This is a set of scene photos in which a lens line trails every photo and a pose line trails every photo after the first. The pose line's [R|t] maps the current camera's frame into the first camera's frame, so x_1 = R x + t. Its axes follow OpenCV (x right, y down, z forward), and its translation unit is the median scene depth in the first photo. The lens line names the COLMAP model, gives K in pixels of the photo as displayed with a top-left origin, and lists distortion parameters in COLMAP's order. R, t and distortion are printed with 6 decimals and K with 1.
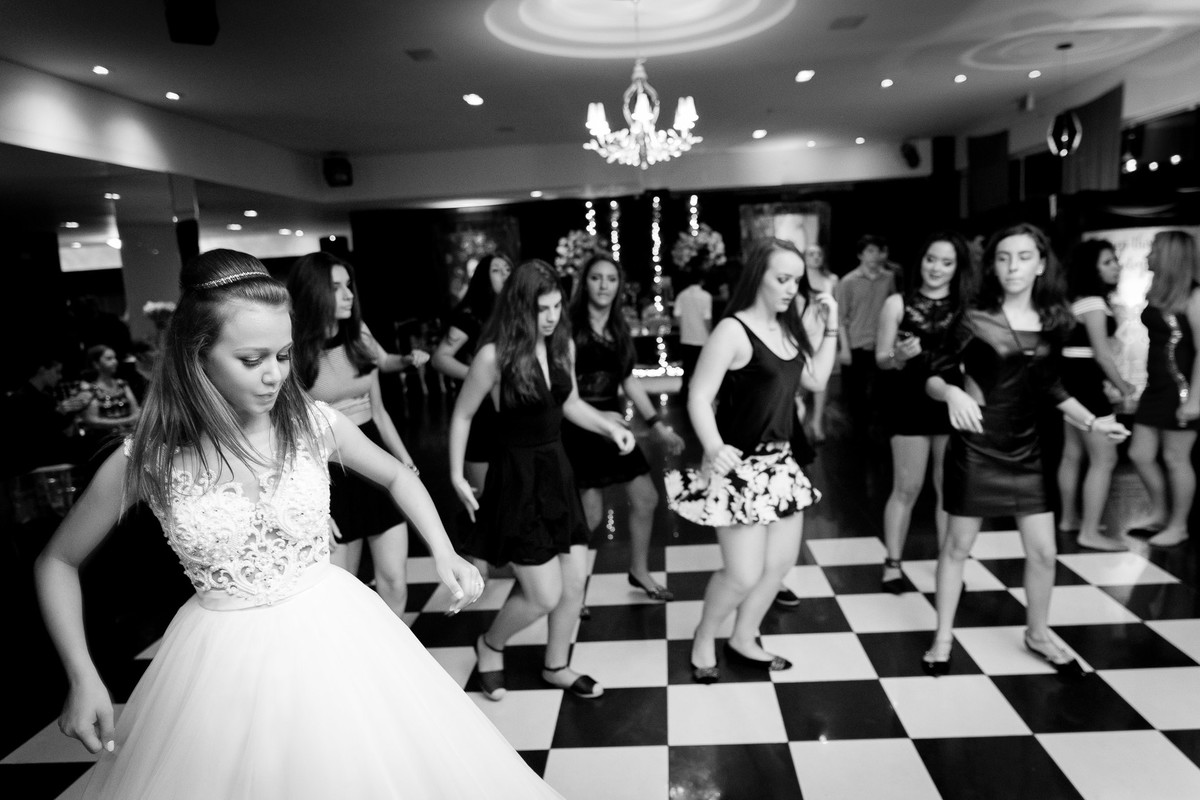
lens RADIAL K [[933.0, 0, 598.4], [0, 933.0, 378.0], [0, 0, 1]] dist [-0.007914, -0.002210]
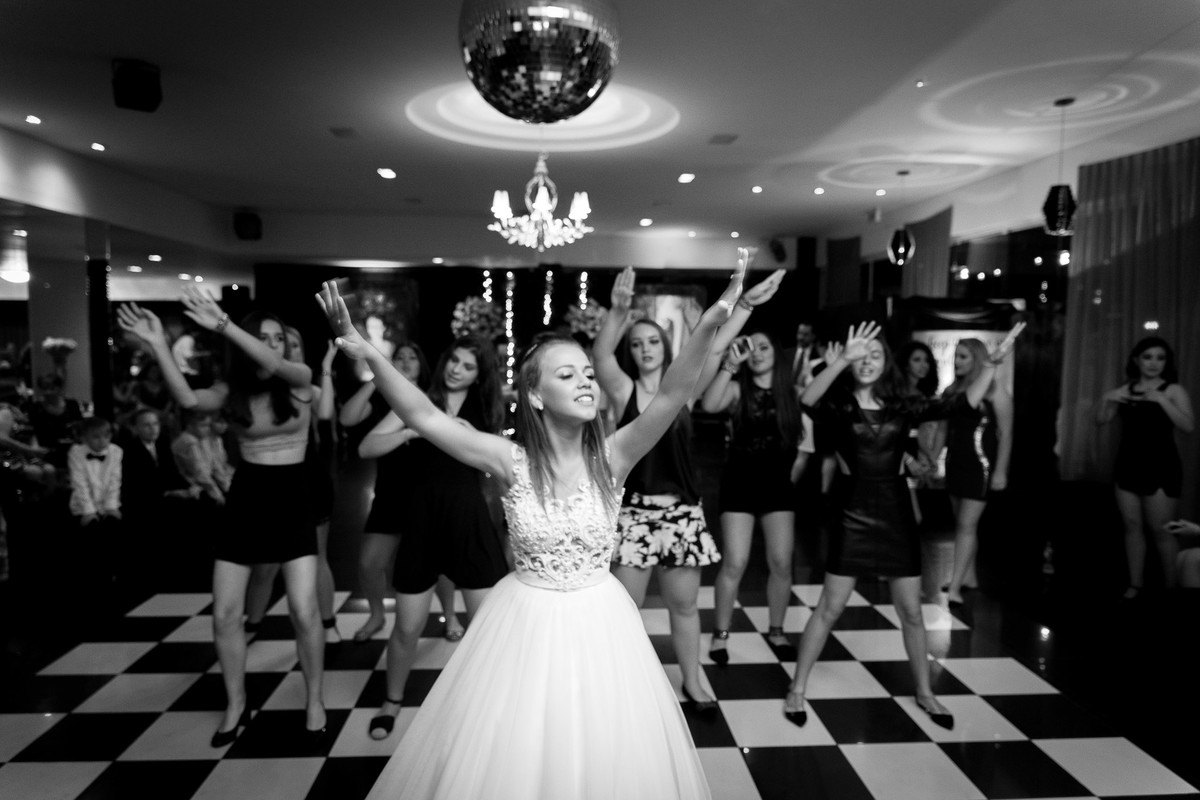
lens RADIAL K [[933.0, 0, 598.4], [0, 933.0, 378.0], [0, 0, 1]] dist [-0.007914, -0.002210]
pose [[0.990836, 0.059009, 0.121499, -0.006408], [-0.050688, 0.996225, -0.070480, 0.003049], [-0.125200, 0.063676, 0.990086, -0.074324]]
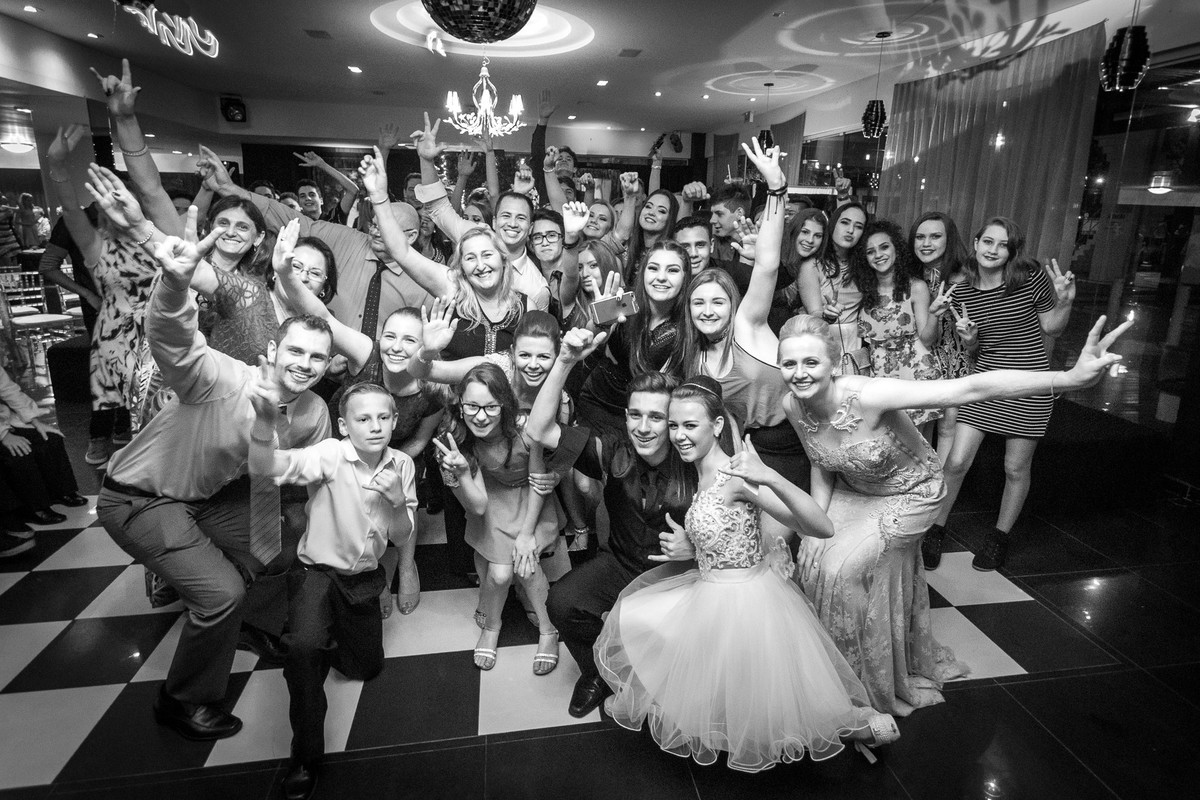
lens RADIAL K [[758.5, 0, 637.0], [0, 758.5, 375.4], [0, 0, 1]] dist [0.003815, -0.000801]
pose [[0.967272, 0.024552, 0.252549, -0.007741], [-0.049255, 0.994544, 0.091962, 0.009773], [-0.248914, -0.101392, 0.963204, -0.140266]]
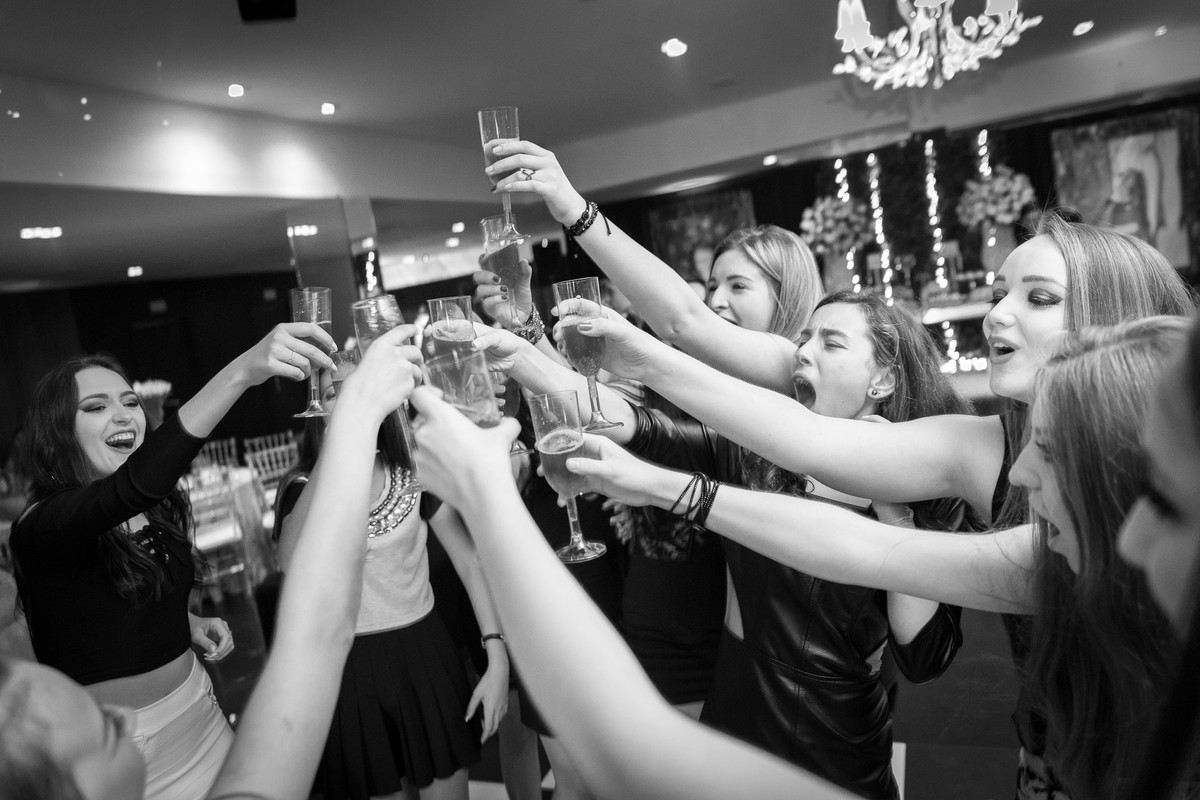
lens RADIAL K [[851.5, 0, 560.9], [0, 851.5, 378.3], [0, 0, 1]] dist [-0.001734, 0.004034]
pose [[0.943111, -0.068415, -0.325362, -0.010179], [0.080803, 0.996424, 0.024699, -0.041909], [0.322509, -0.049584, 0.945267, 0.236607]]
